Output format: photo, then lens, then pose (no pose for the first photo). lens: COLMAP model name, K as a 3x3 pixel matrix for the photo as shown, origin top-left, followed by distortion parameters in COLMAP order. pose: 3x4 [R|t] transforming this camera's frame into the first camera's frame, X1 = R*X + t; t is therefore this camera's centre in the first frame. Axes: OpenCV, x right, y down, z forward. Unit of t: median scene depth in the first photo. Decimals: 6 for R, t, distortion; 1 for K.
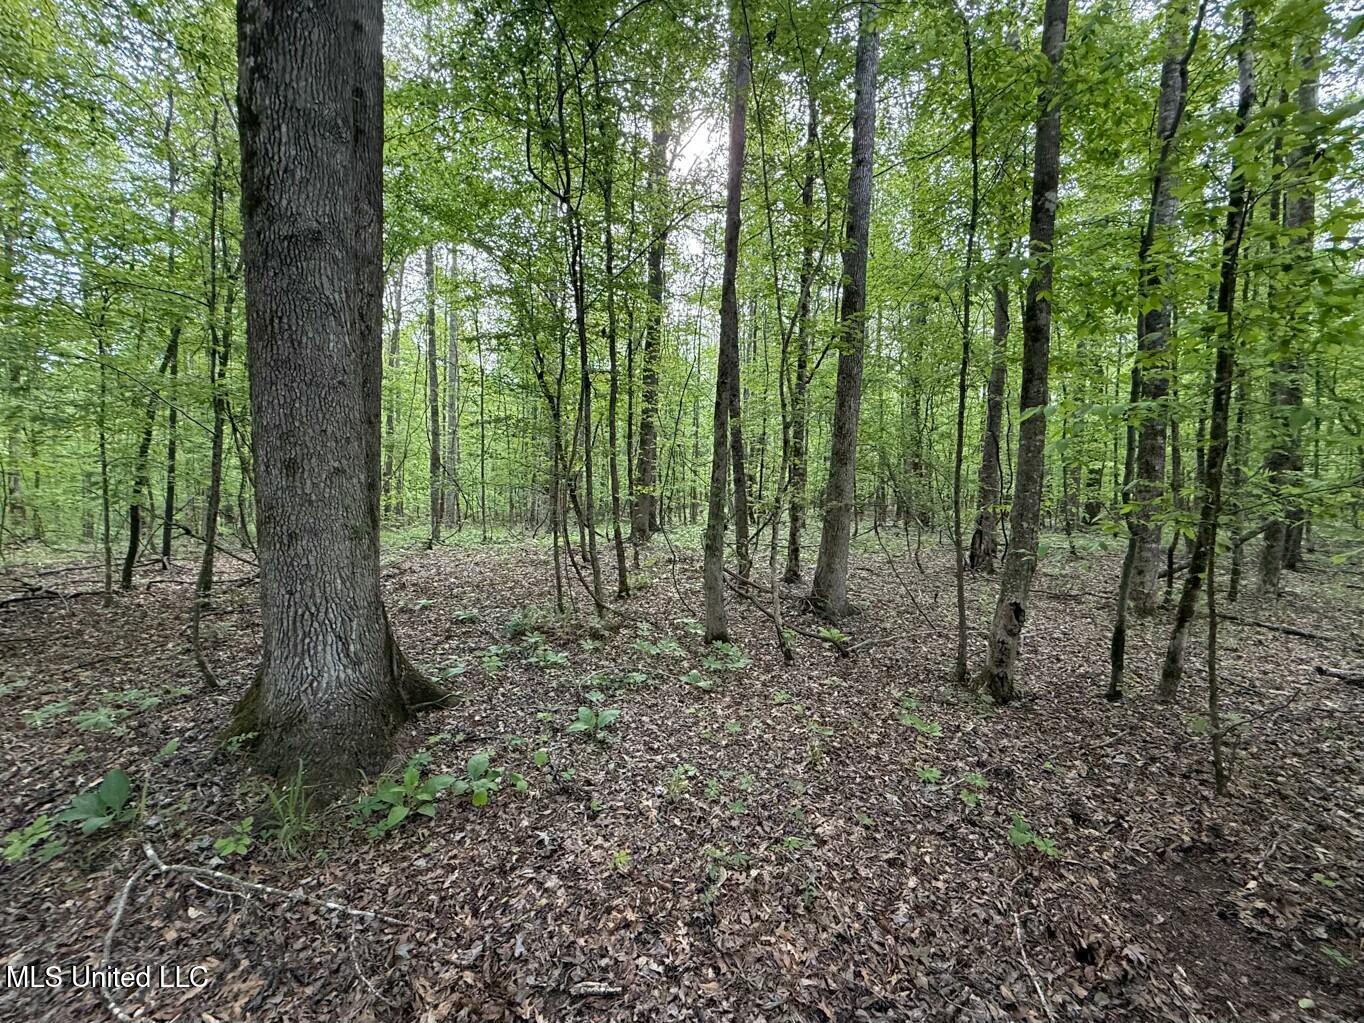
lens RADIAL K [[544.3, 0, 682.7], [0, 544.3, 508.5], [0, 0, 1]] dist [-0.000448, 0.000107]
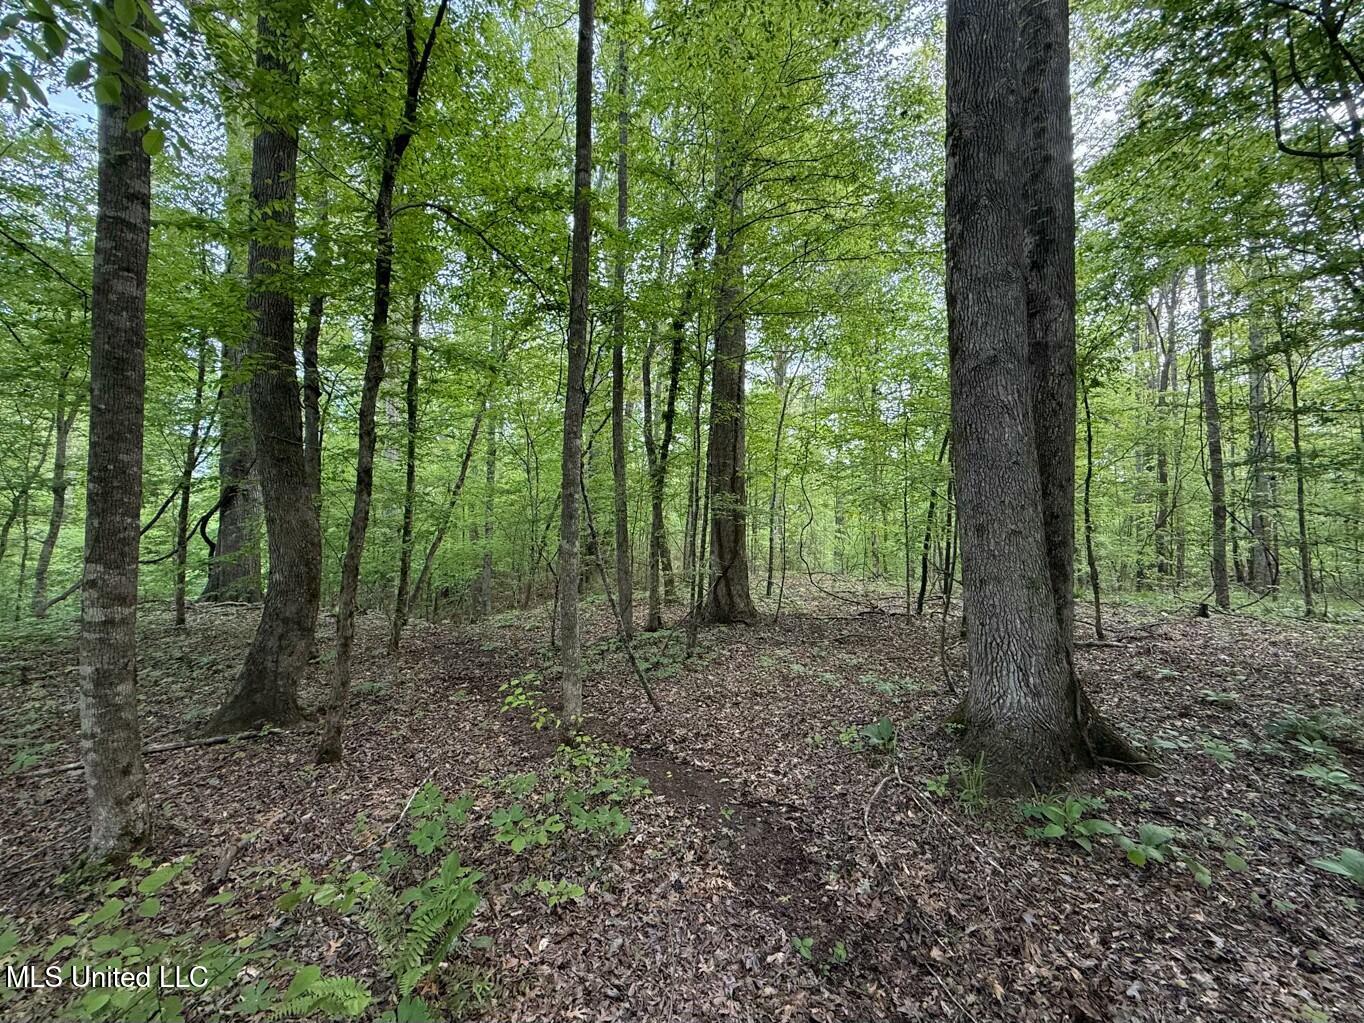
lens RADIAL K [[544.3, 0, 682.7], [0, 544.3, 508.5], [0, 0, 1]] dist [-0.000448, 0.000107]
pose [[0.330748, -0.057070, -0.941992, 0.298070], [-0.035887, 0.996687, -0.072984, -0.004022], [0.943037, 0.057945, 0.327604, -0.138357]]
